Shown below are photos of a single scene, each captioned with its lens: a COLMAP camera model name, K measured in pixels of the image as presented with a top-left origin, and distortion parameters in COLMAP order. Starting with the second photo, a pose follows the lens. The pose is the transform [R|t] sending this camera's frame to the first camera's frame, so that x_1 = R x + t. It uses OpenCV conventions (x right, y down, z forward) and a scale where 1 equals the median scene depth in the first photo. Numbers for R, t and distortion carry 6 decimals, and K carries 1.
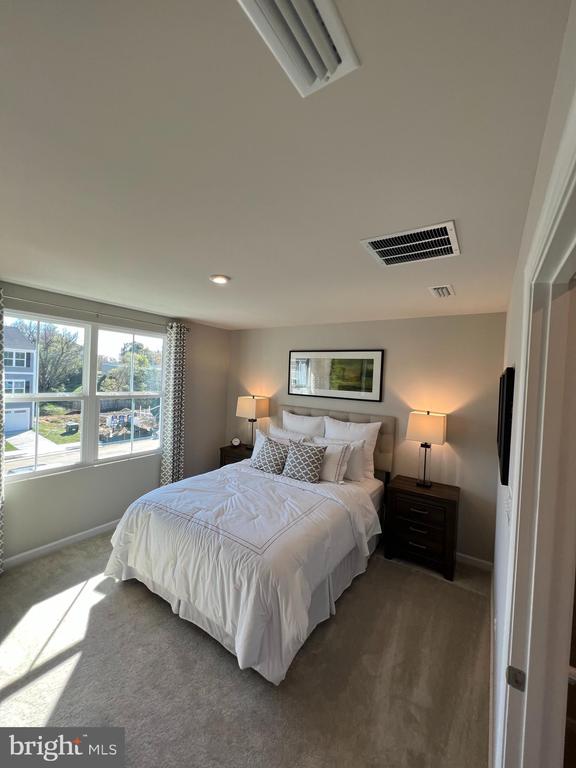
lens RADIAL K [[306.1, 0, 289.5], [0, 306.1, 385.9], [0, 0, 1]] dist [-0.002722, 0.001002]
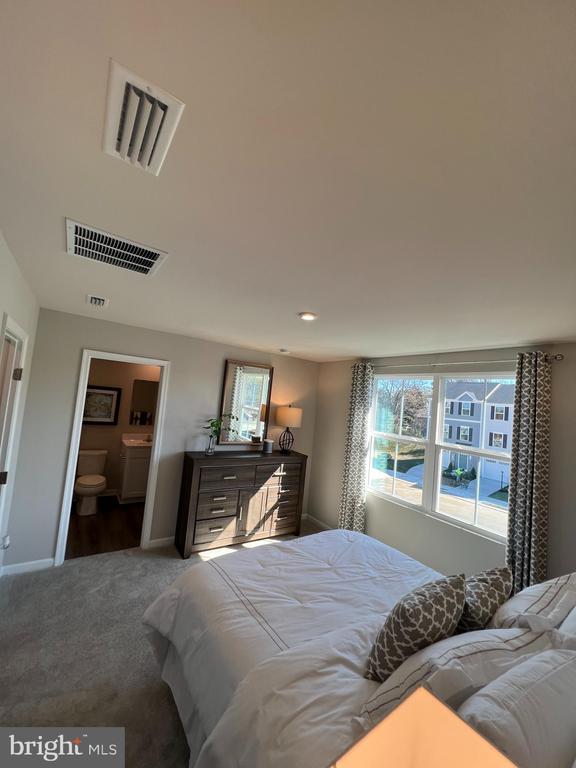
lens RADIAL K [[306.1, 0, 289.9], [0, 306.1, 383.6], [0, 0, 1]] dist [-0.002722, 0.001002]
pose [[-0.347838, -0.124897, -0.929198, 0.635768], [-0.140159, 0.986877, -0.080182, -0.023879], [0.927019, 0.102346, -0.360779, 1.138230]]
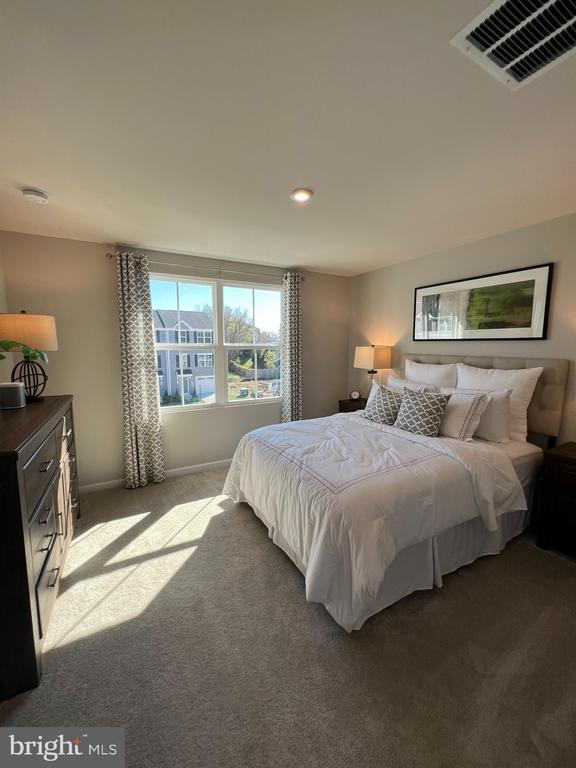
lens RADIAL K [[306.1, 0, 289.4], [0, 306.1, 385.7], [0, 0, 1]] dist [-0.002722, 0.001002]
pose [[0.887023, 0.015003, -0.461482, 0.137151], [0.029674, 0.995553, 0.089404, 0.105391], [0.460772, -0.092997, 0.882633, 0.119558]]
